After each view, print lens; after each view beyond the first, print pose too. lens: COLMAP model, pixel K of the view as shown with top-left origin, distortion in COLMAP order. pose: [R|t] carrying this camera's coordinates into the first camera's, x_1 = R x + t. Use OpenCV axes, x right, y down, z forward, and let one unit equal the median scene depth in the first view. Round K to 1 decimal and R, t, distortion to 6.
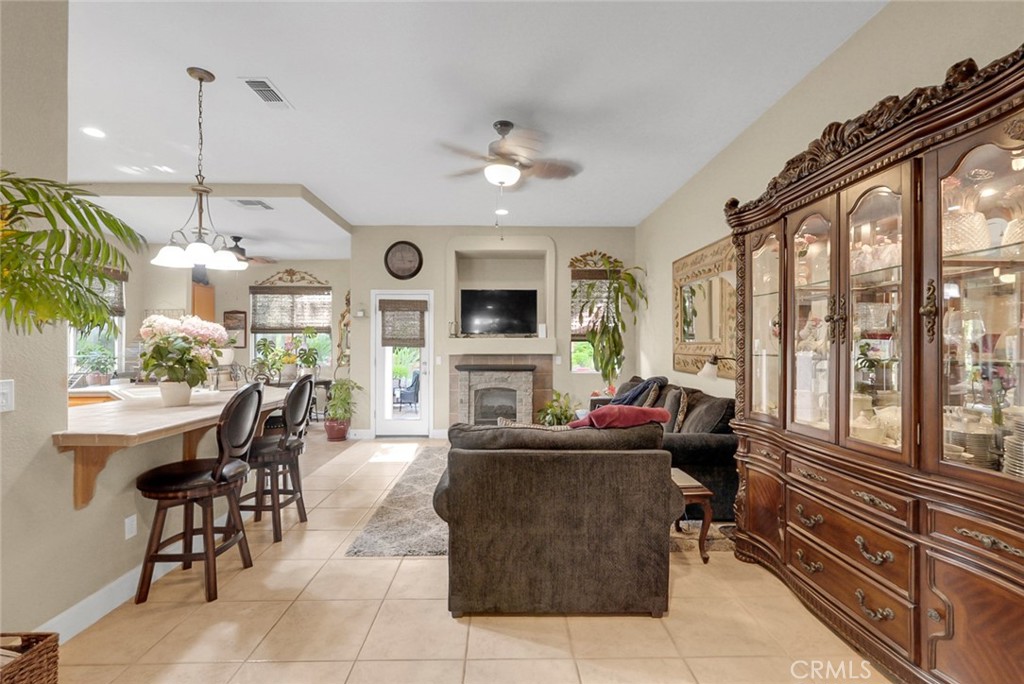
lens RADIAL K [[455.7, 0, 513.1], [0, 455.7, 343.0], [0, 0, 1]] dist [-0.012354, 0.006801]
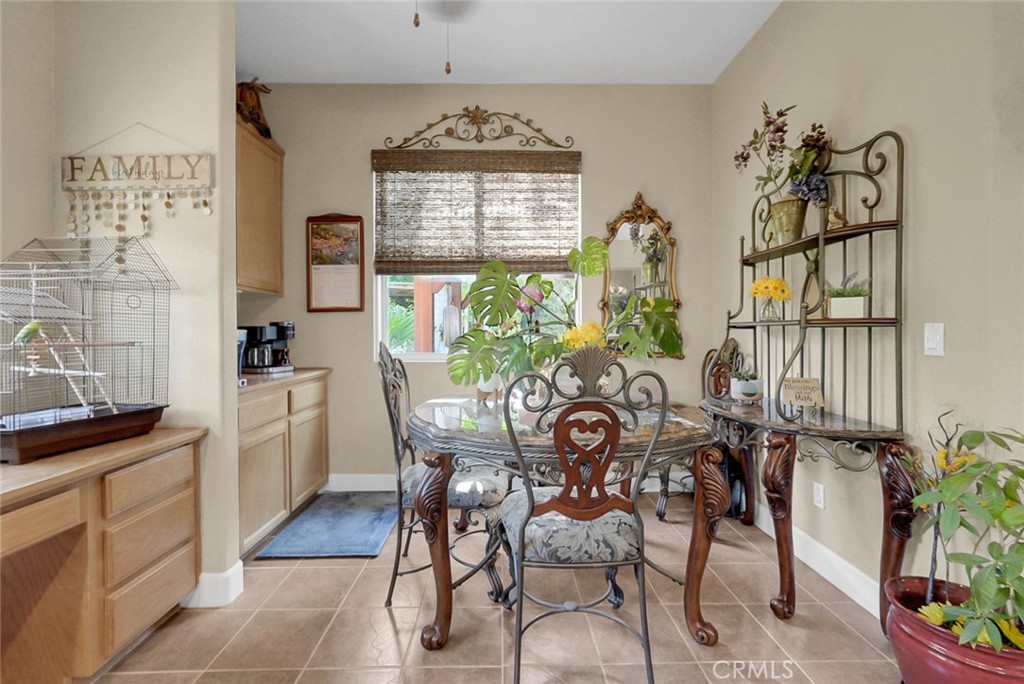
lens RADIAL K [[455.7, 0, 510.3], [0, 455.7, 334.5], [0, 0, 1]] dist [-0.012354, 0.006801]
pose [[0.999952, -0.002511, -0.009425, -0.572618], [0.002627, 0.999921, 0.012306, 0.032627], [0.009393, -0.012330, 0.999880, 0.765354]]
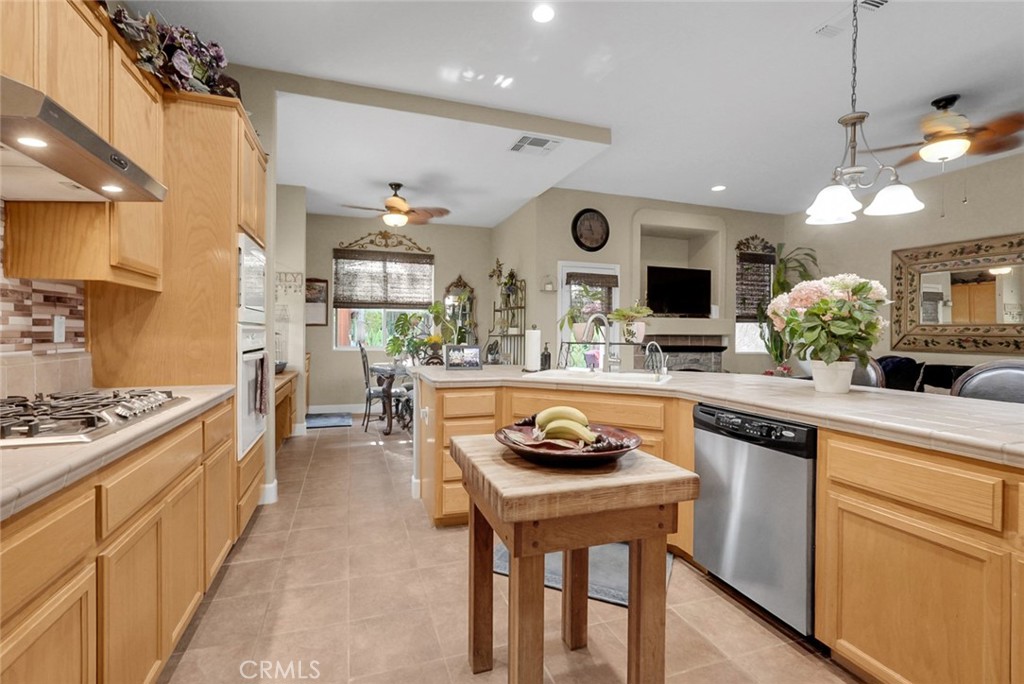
lens RADIAL K [[455.7, 0, 505.5], [0, 455.7, 332.8], [0, 0, 1]] dist [-0.012354, 0.006801]
pose [[0.954086, 0.008840, 0.299404, -0.658906], [-0.010924, 0.999926, 0.005286, 0.018800], [-0.299335, -0.008314, 0.954112, 0.185767]]
